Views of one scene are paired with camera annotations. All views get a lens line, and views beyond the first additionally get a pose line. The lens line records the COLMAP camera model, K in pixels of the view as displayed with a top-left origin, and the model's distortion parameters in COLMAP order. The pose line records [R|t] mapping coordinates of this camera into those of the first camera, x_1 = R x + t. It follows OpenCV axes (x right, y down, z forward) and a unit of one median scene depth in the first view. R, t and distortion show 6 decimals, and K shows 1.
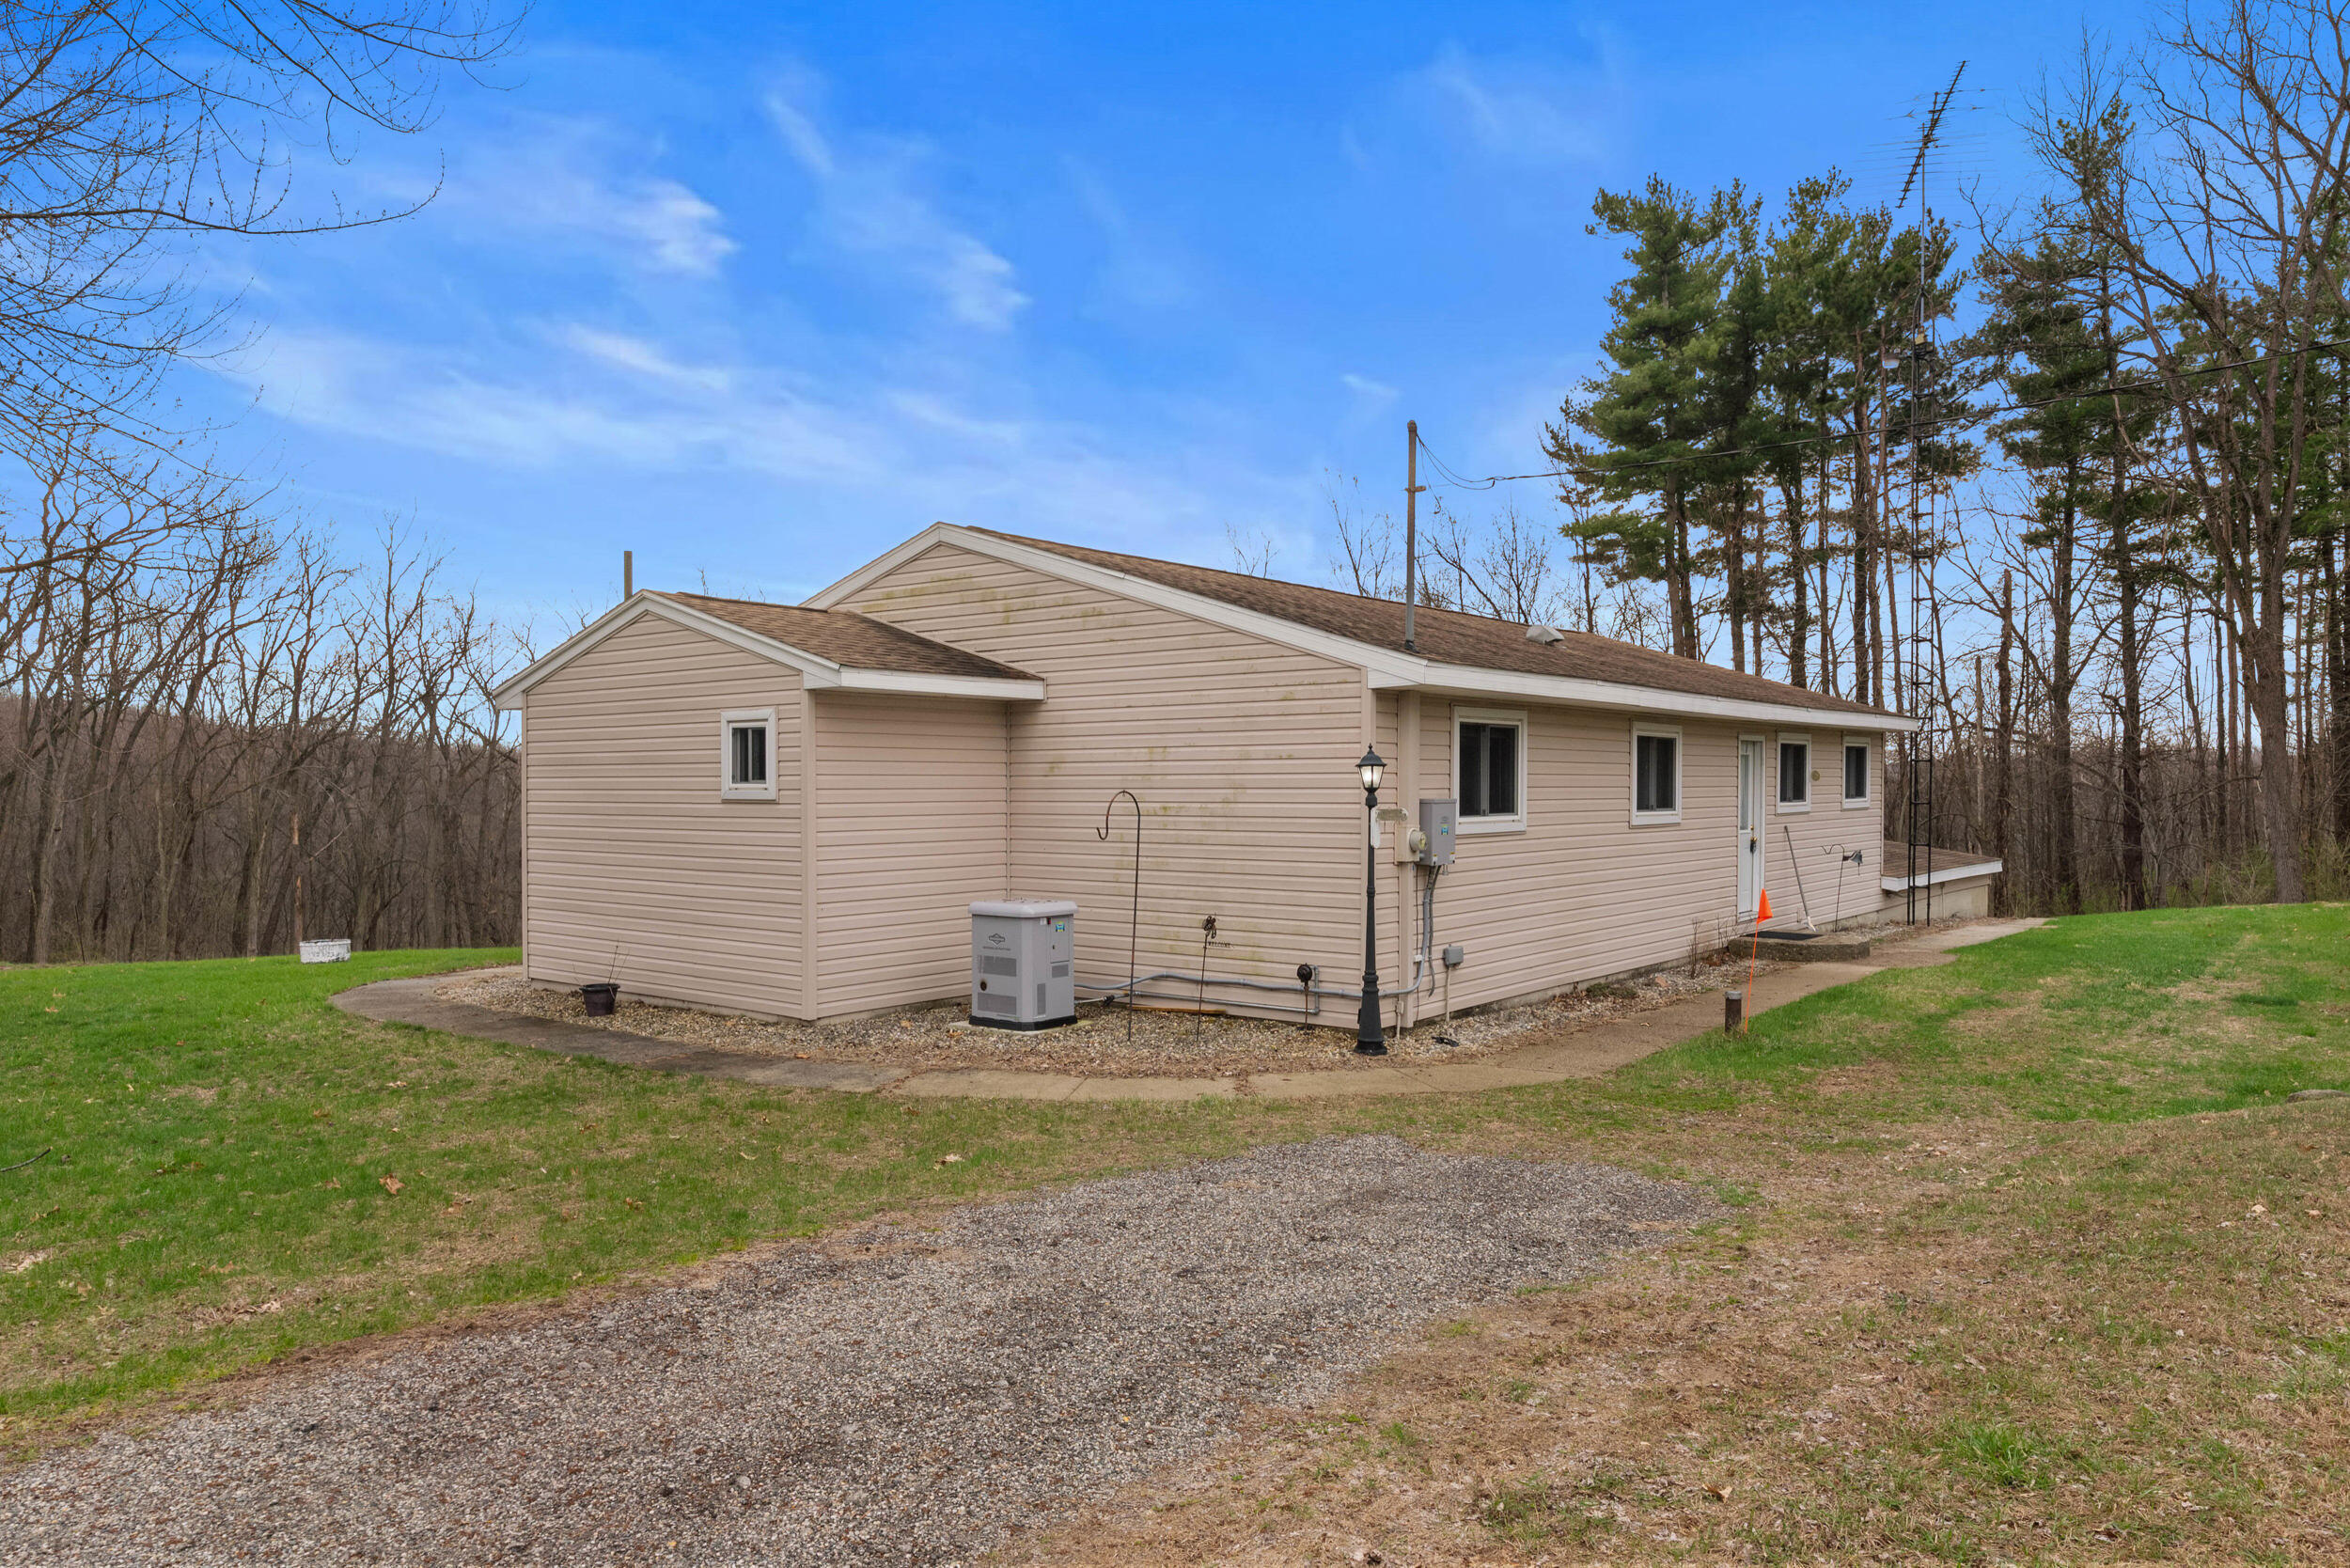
lens RADIAL K [[1551.3, 0, 1169.4], [0, 1551.3, 790.9], [0, 0, 1]] dist [0.000478, -0.003426]
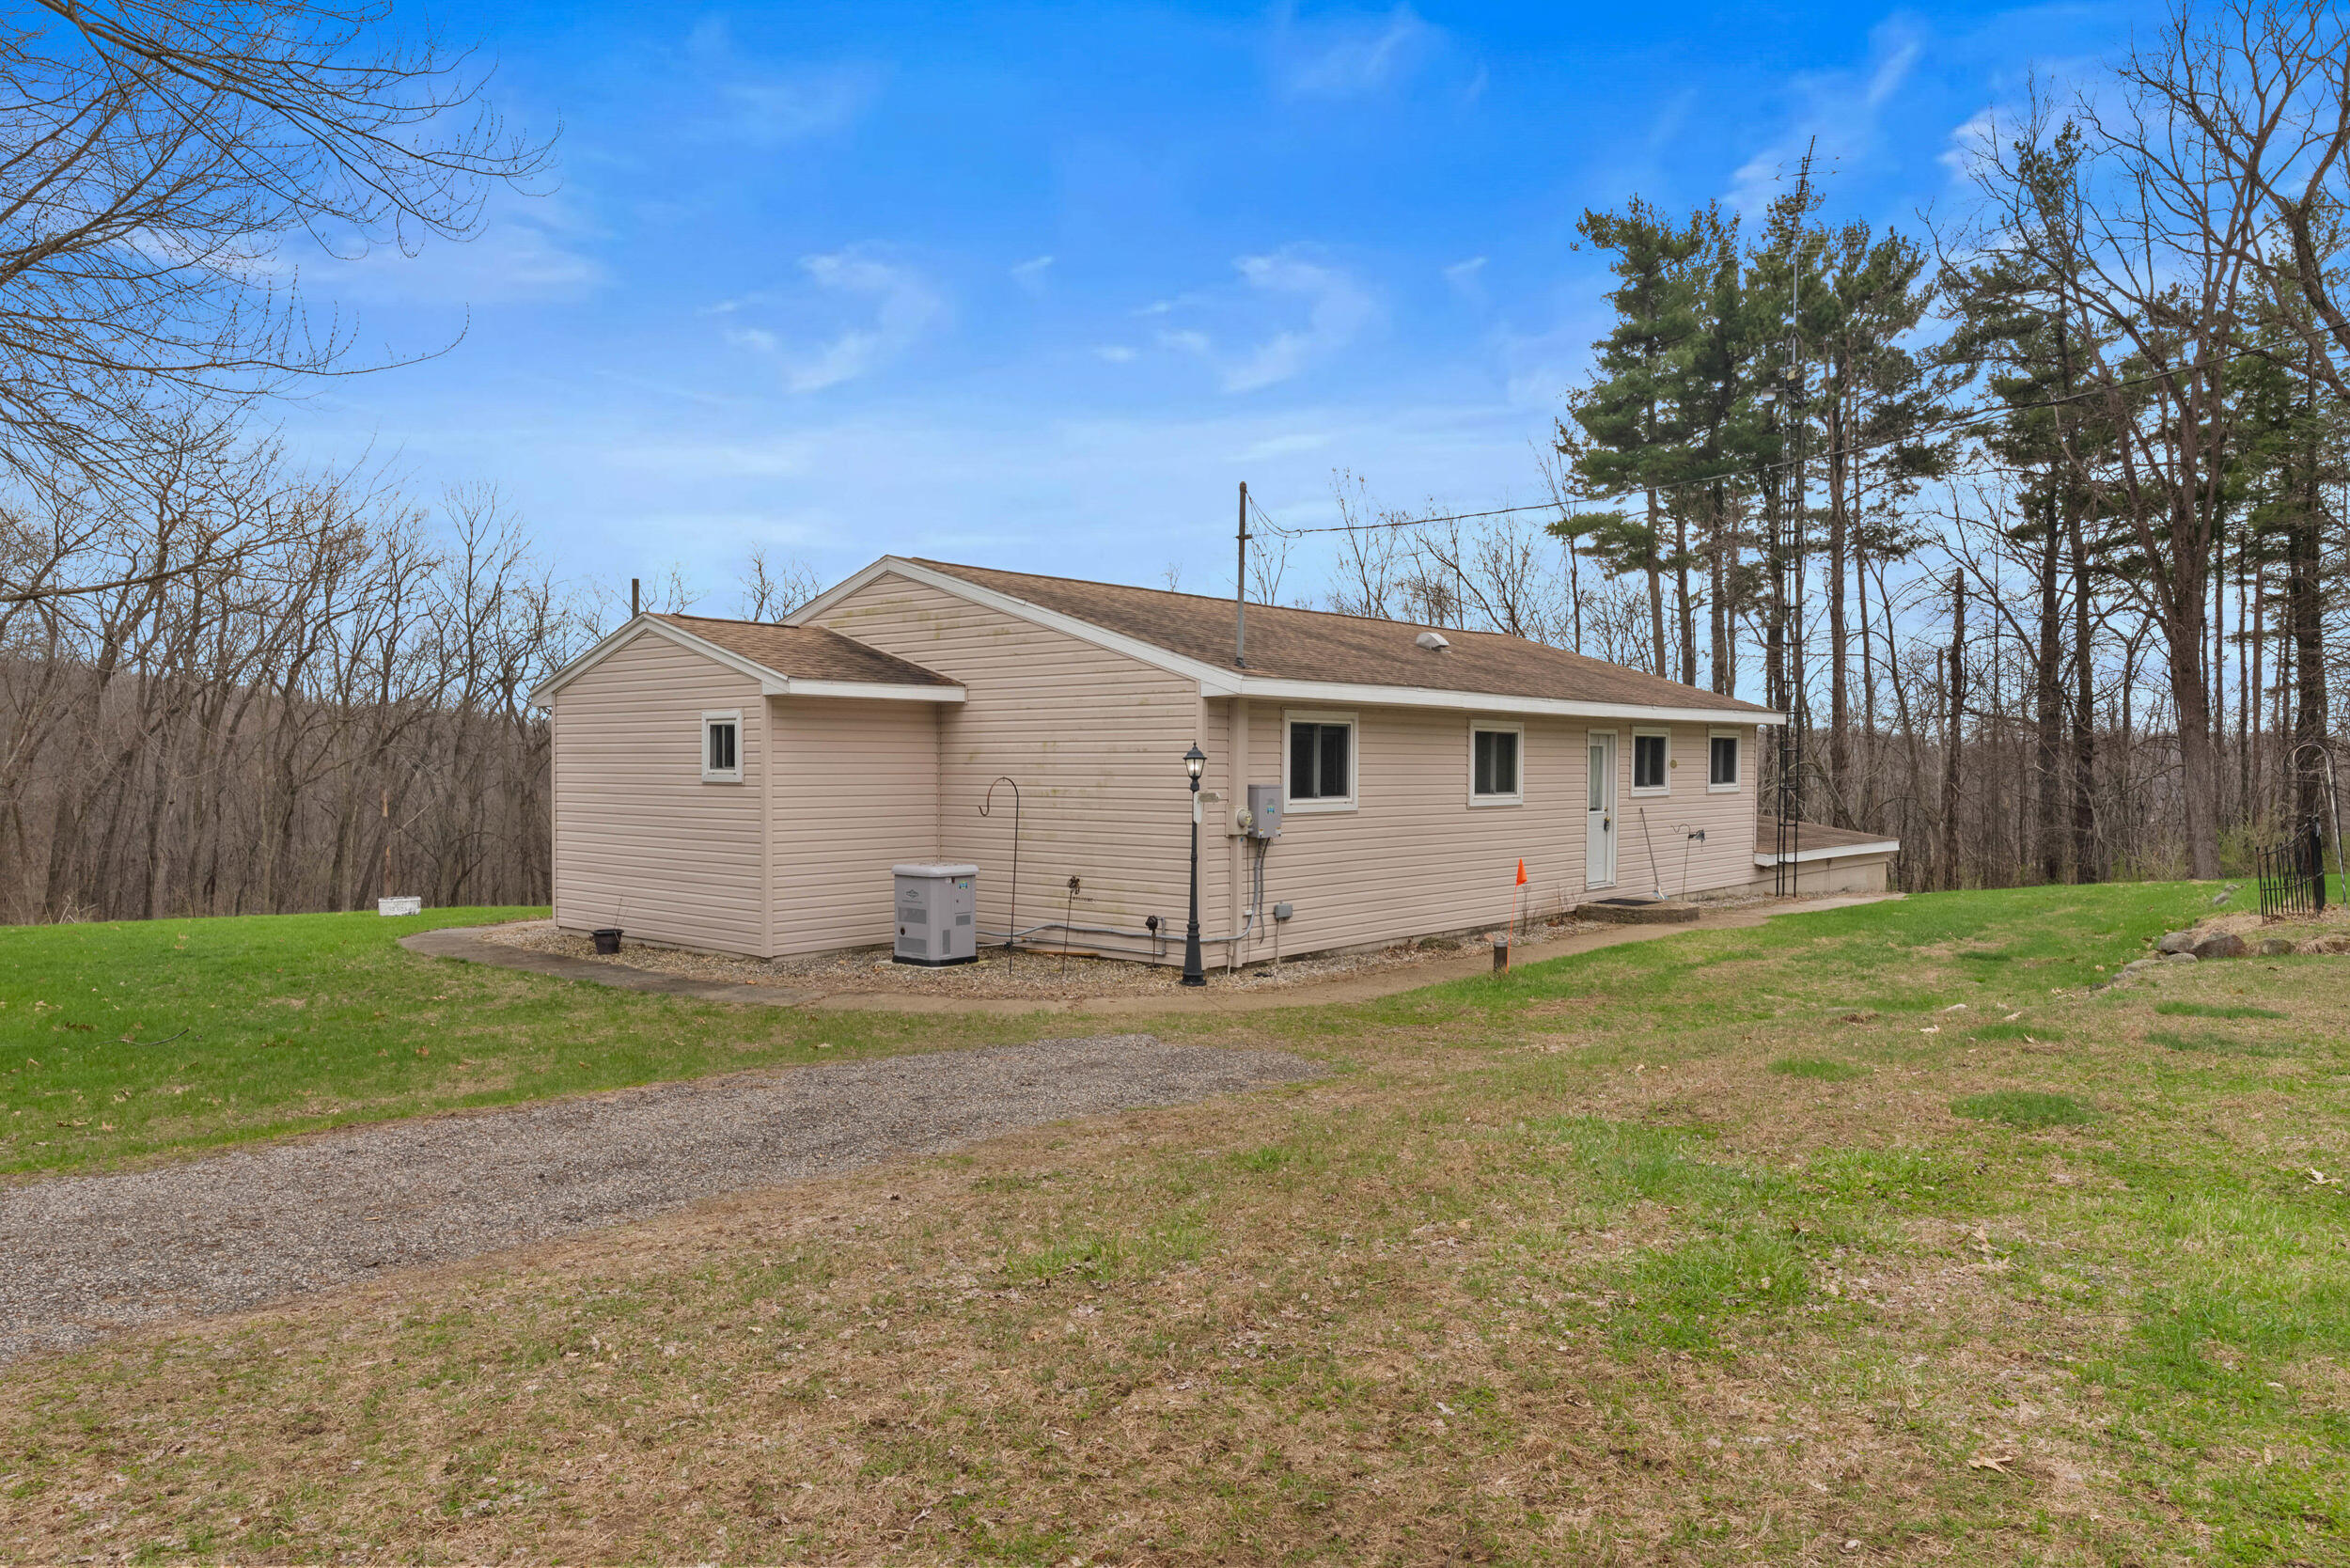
lens RADIAL K [[1551.3, 0, 1188.1], [0, 1551.3, 780.3], [0, 0, 1]] dist [0.000478, -0.003426]
pose [[0.999232, 0.005145, -0.038841, 0.129091], [-0.004855, 0.999960, 0.007552, -0.006127], [0.038879, -0.007358, 0.999217, -0.199998]]
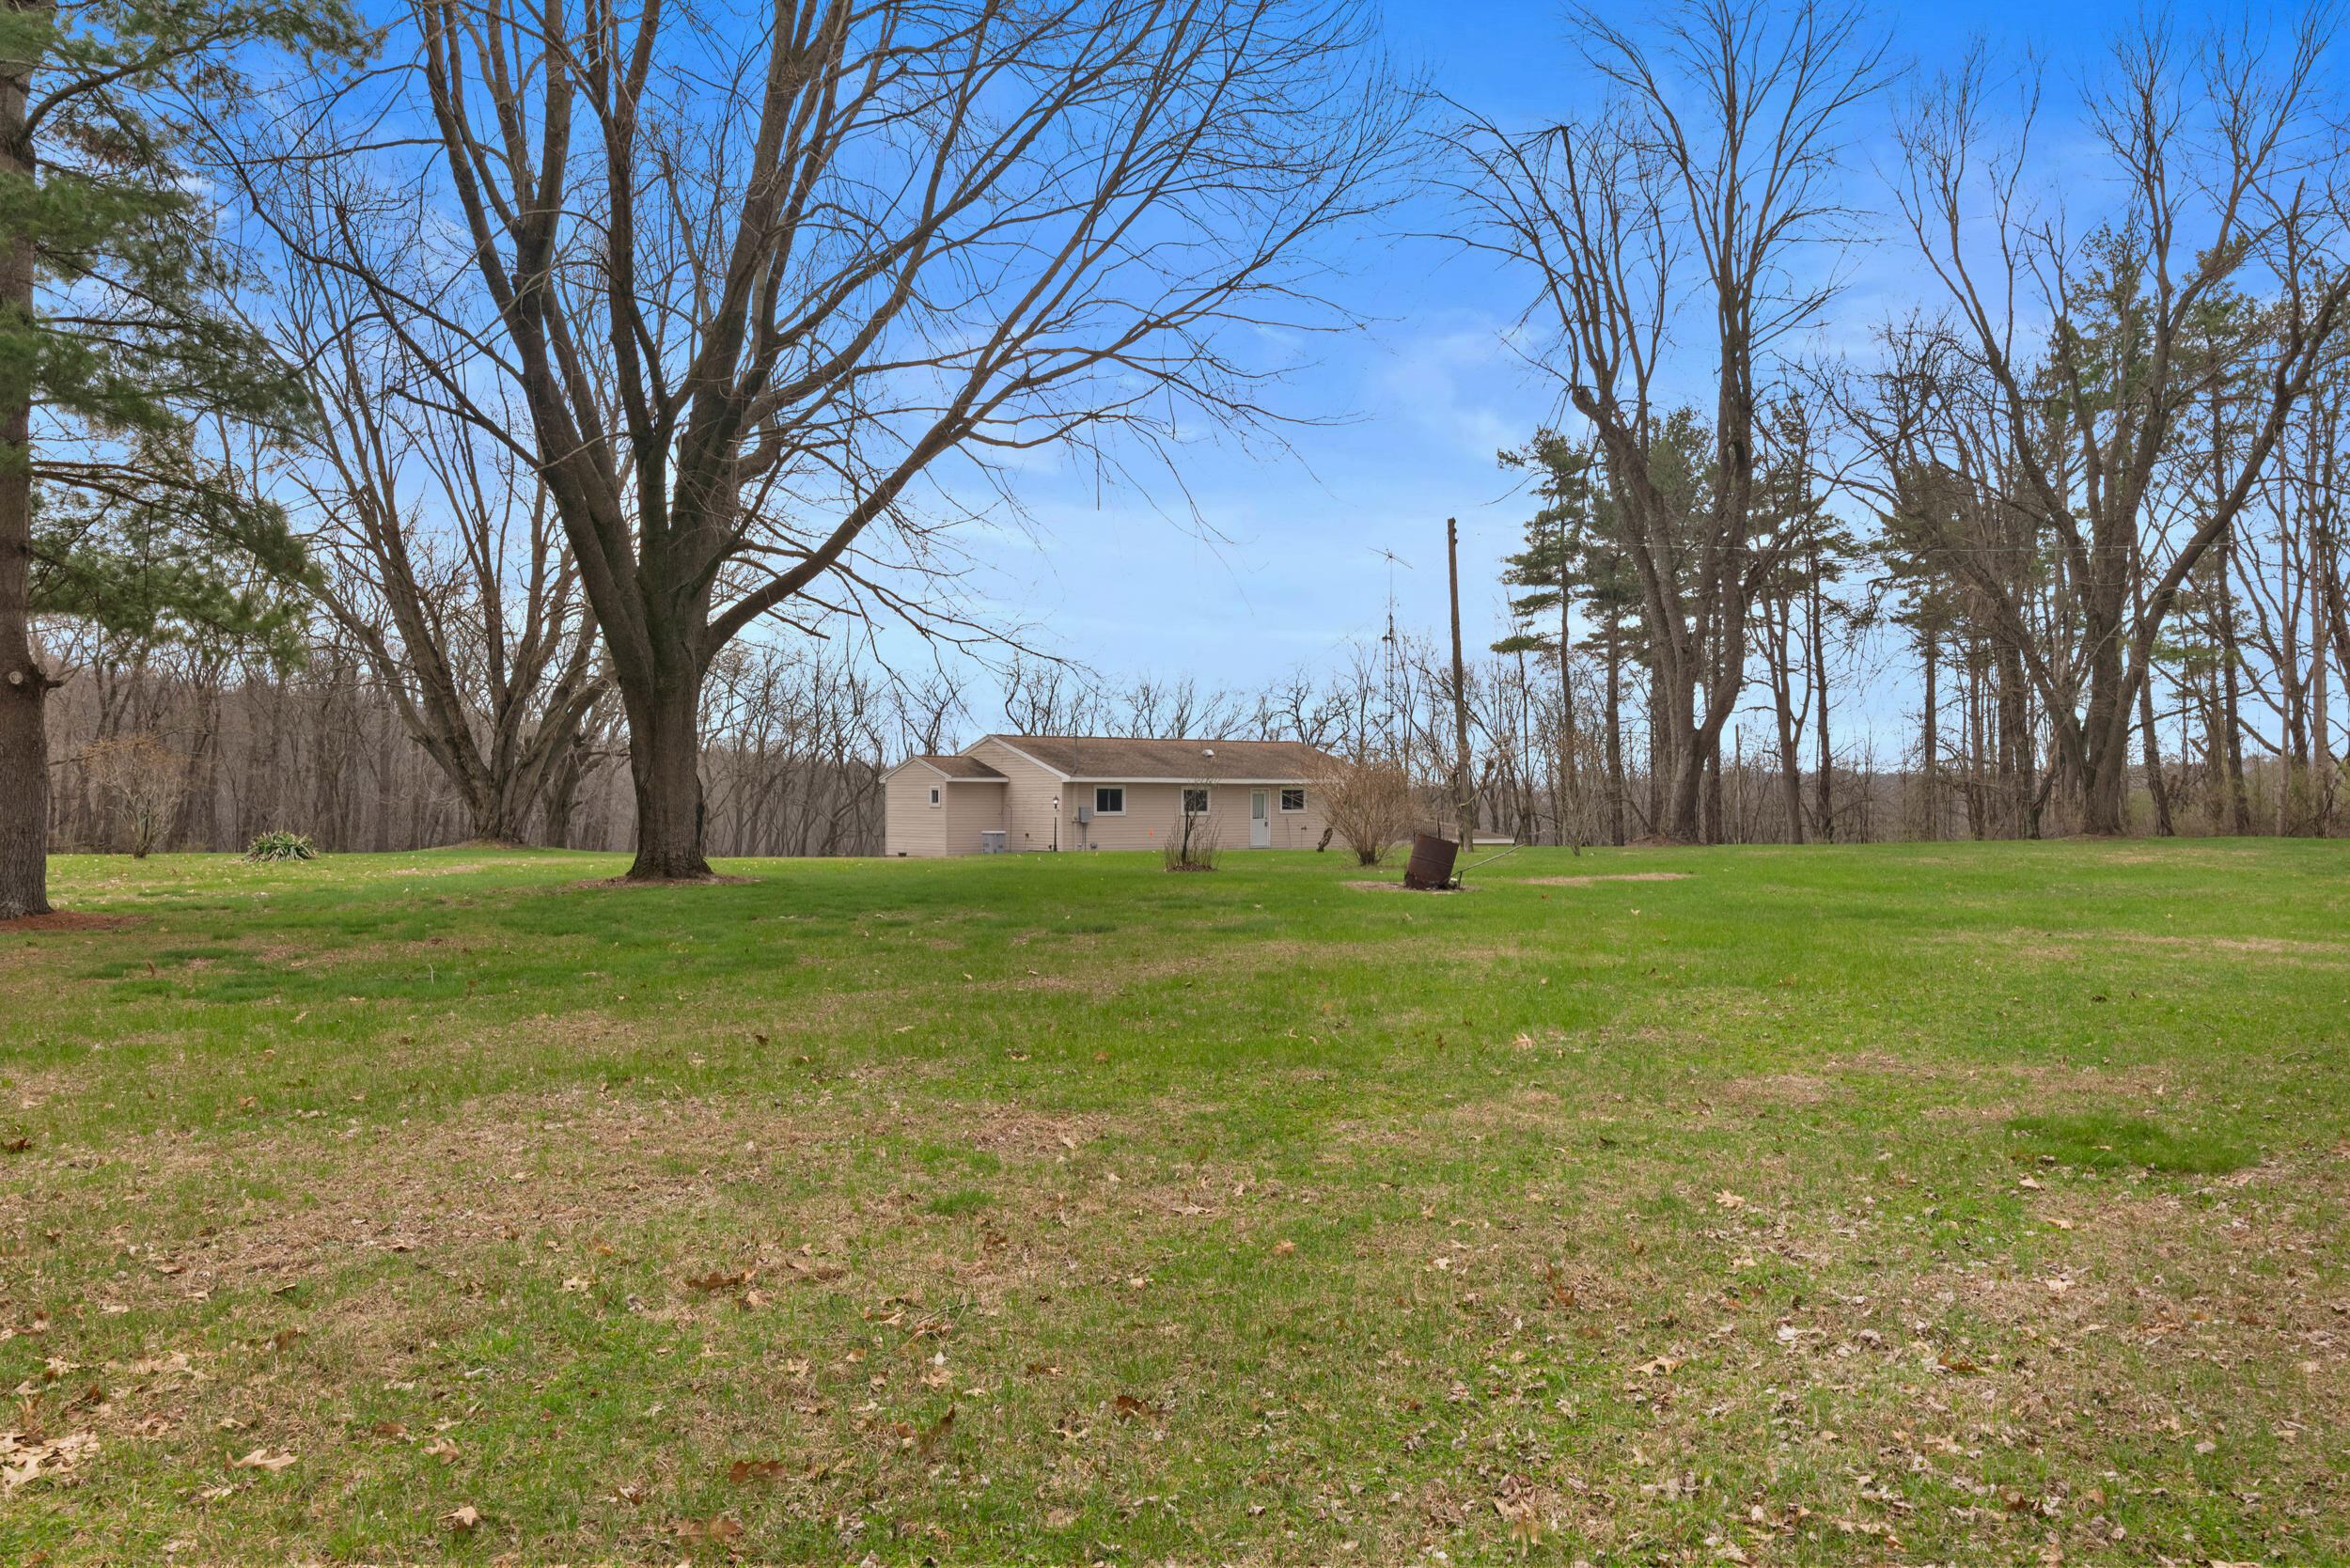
lens RADIAL K [[1832.7, 0, 1174.0], [0, 1832.7, 776.5], [0, 0, 1]] dist [0.007965, -0.008581]
pose [[0.968347, -0.004058, -0.249574, 1.342829], [0.004821, 0.999985, 0.002444, -0.072990], [0.249561, -0.003570, 0.968353, -3.069965]]
